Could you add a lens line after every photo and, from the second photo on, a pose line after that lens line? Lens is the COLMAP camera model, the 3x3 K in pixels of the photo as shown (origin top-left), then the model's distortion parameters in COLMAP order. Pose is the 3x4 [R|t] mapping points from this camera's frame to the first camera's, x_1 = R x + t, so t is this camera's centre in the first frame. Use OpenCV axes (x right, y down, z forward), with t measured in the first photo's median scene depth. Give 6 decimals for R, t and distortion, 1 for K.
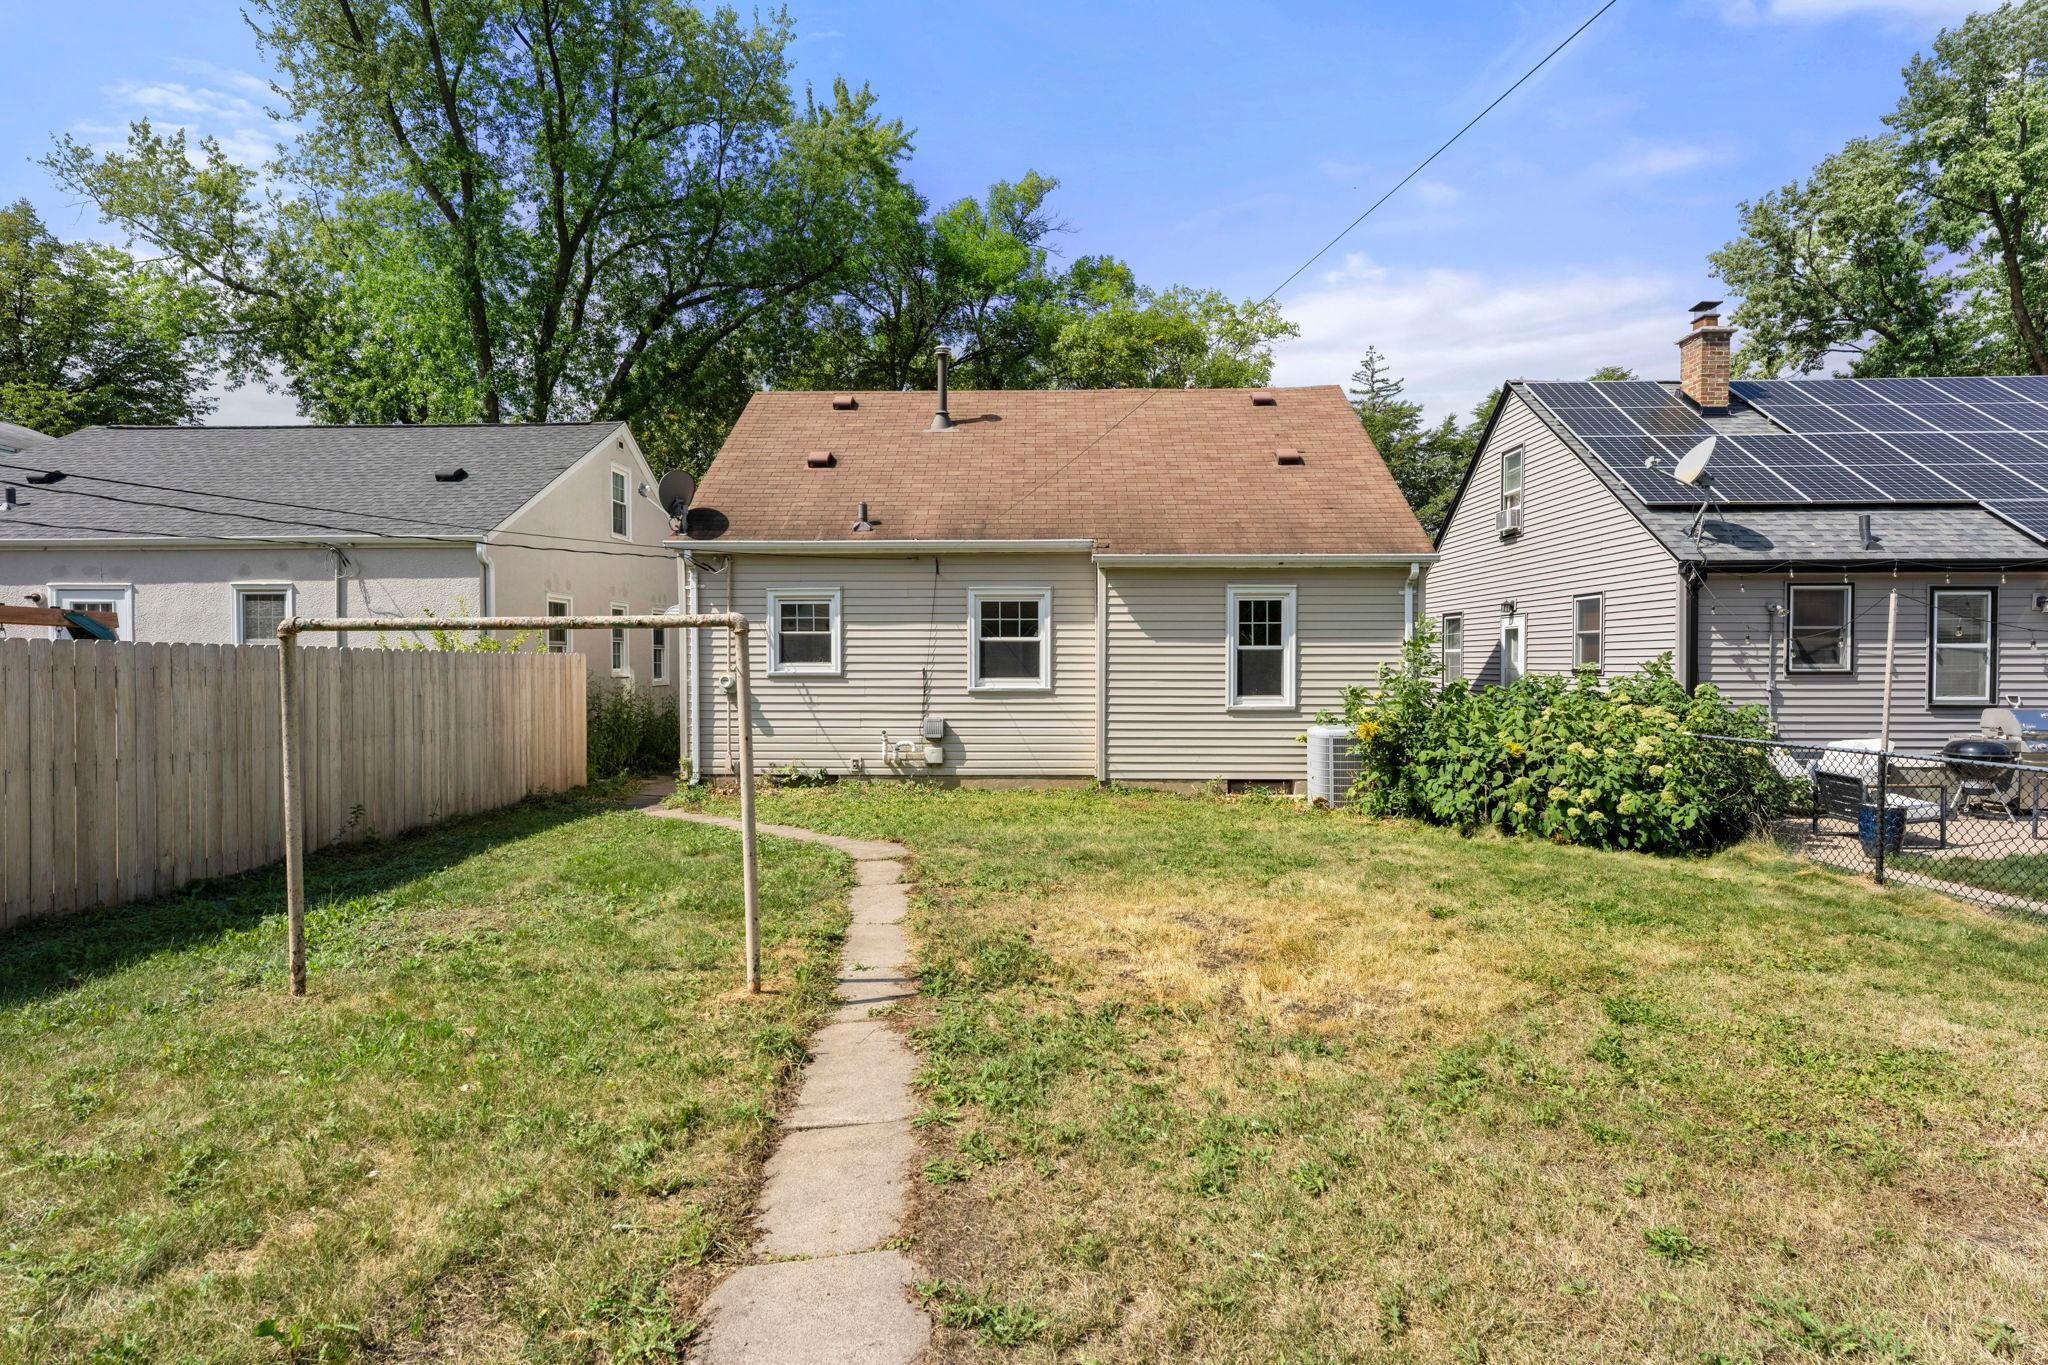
lens RADIAL K [[981.1, 0, 1017.6], [0, 981.1, 669.2], [0, 0, 1]] dist [0.008516, -0.001125]
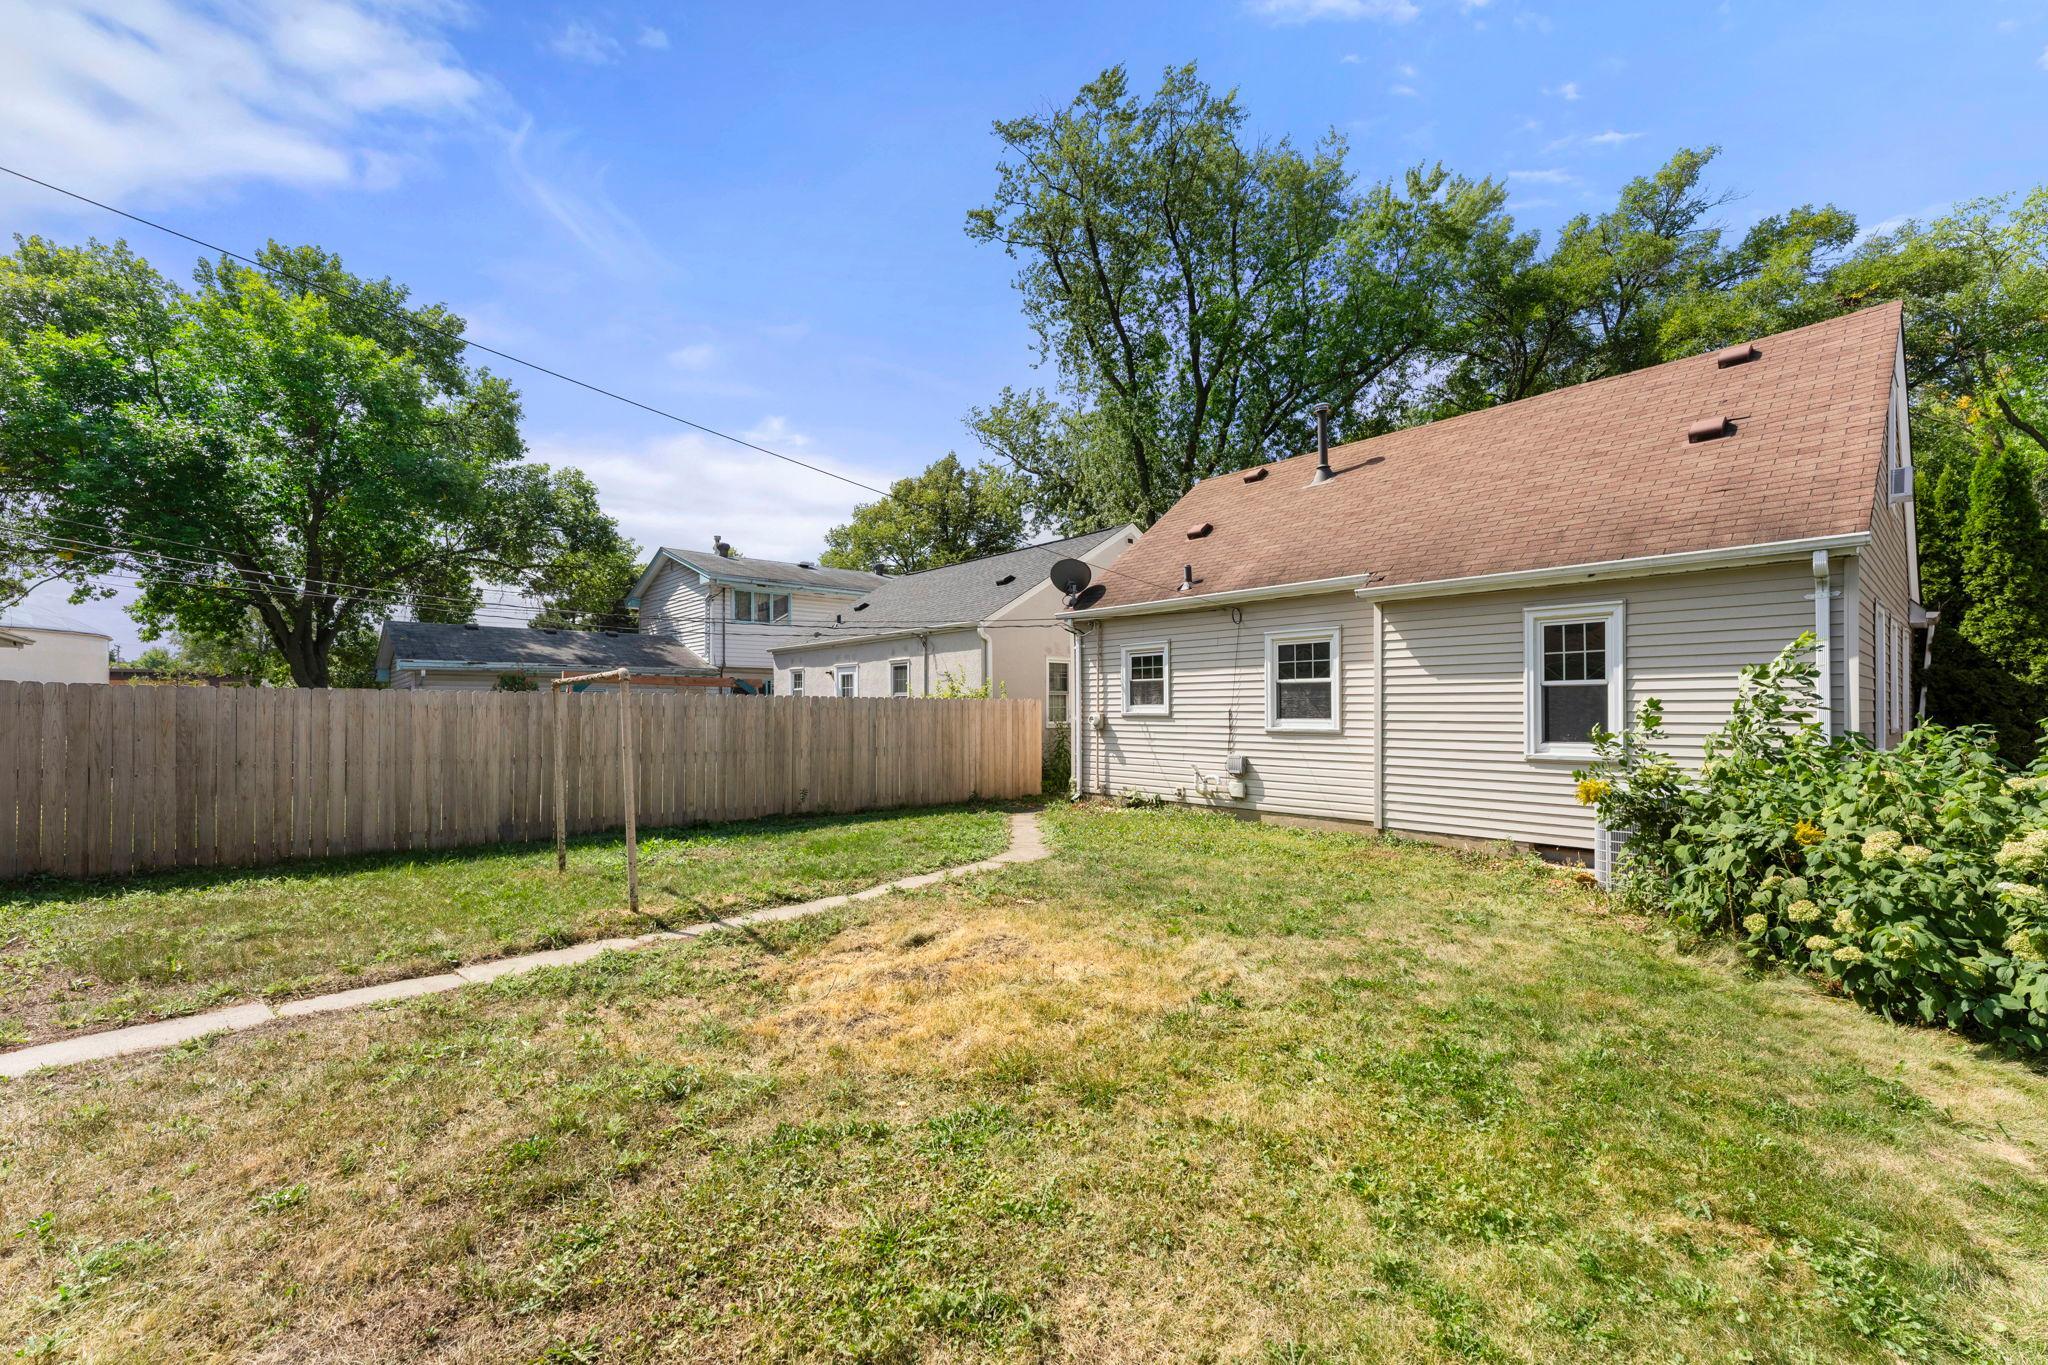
lens RADIAL K [[822.6, 0, 1017.2], [0, 822.6, 692.4], [0, 0, 1]] dist [-0.002331, 0.000235]
pose [[0.682860, -0.016732, -0.730358, 0.412322], [-0.002646, 0.999674, -0.025376, 0.004130], [0.730545, 0.019261, 0.682593, 0.200654]]
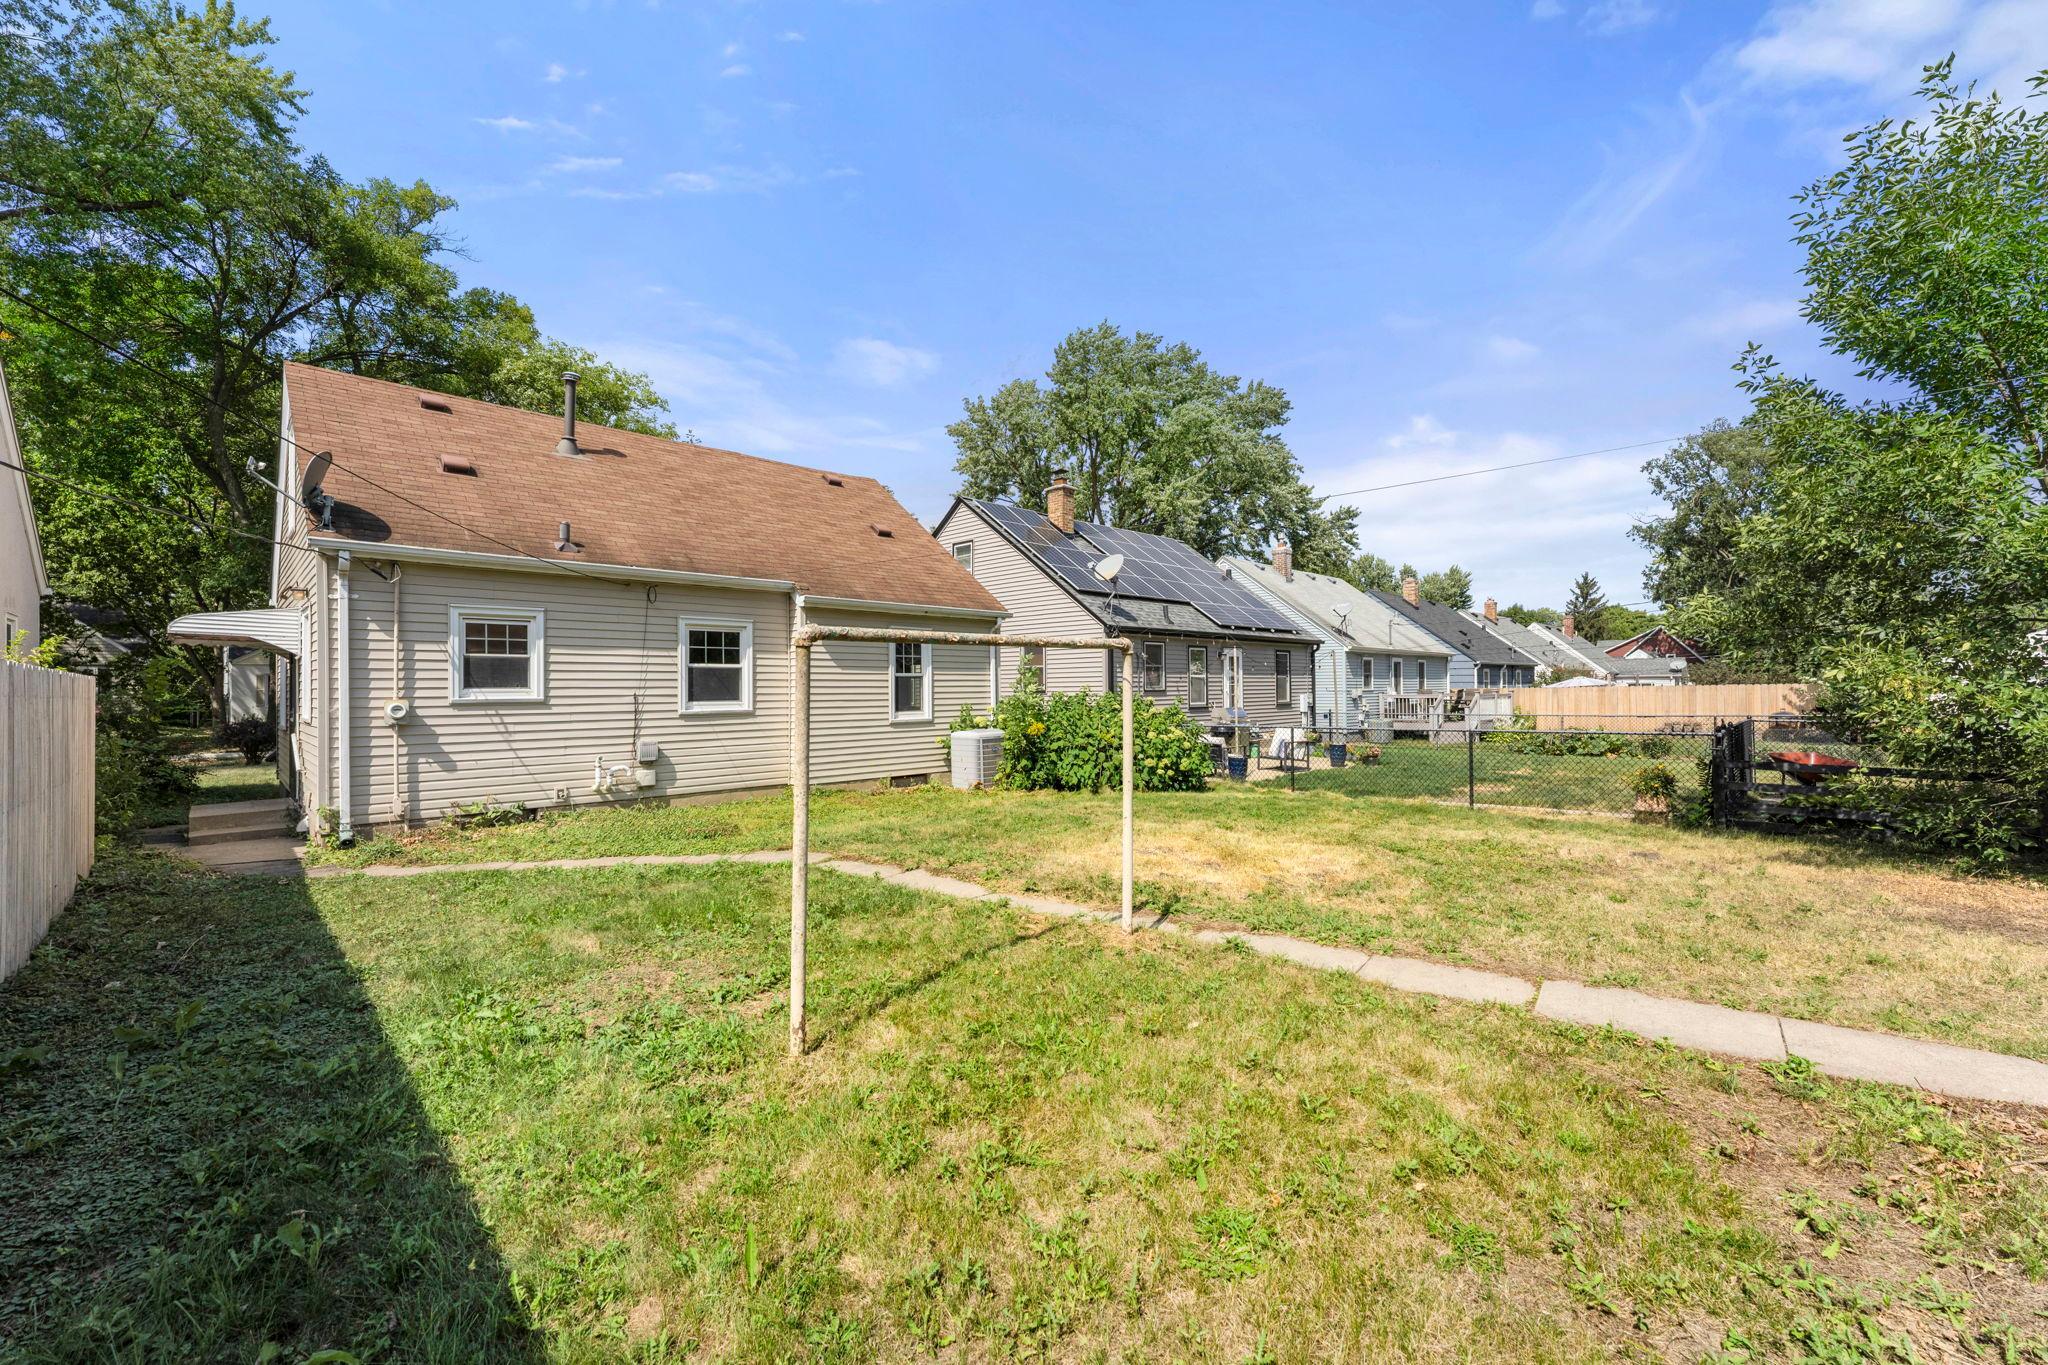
lens RADIAL K [[822.6, 0, 1010.8], [0, 822.6, 650.8], [0, 0, 1]] dist [-0.002331, 0.000235]
pose [[0.698795, 0.027167, 0.714806, -0.434338], [0.011661, 0.998713, -0.049357, 0.001884], [-0.715227, 0.042825, 0.697579, 0.123083]]
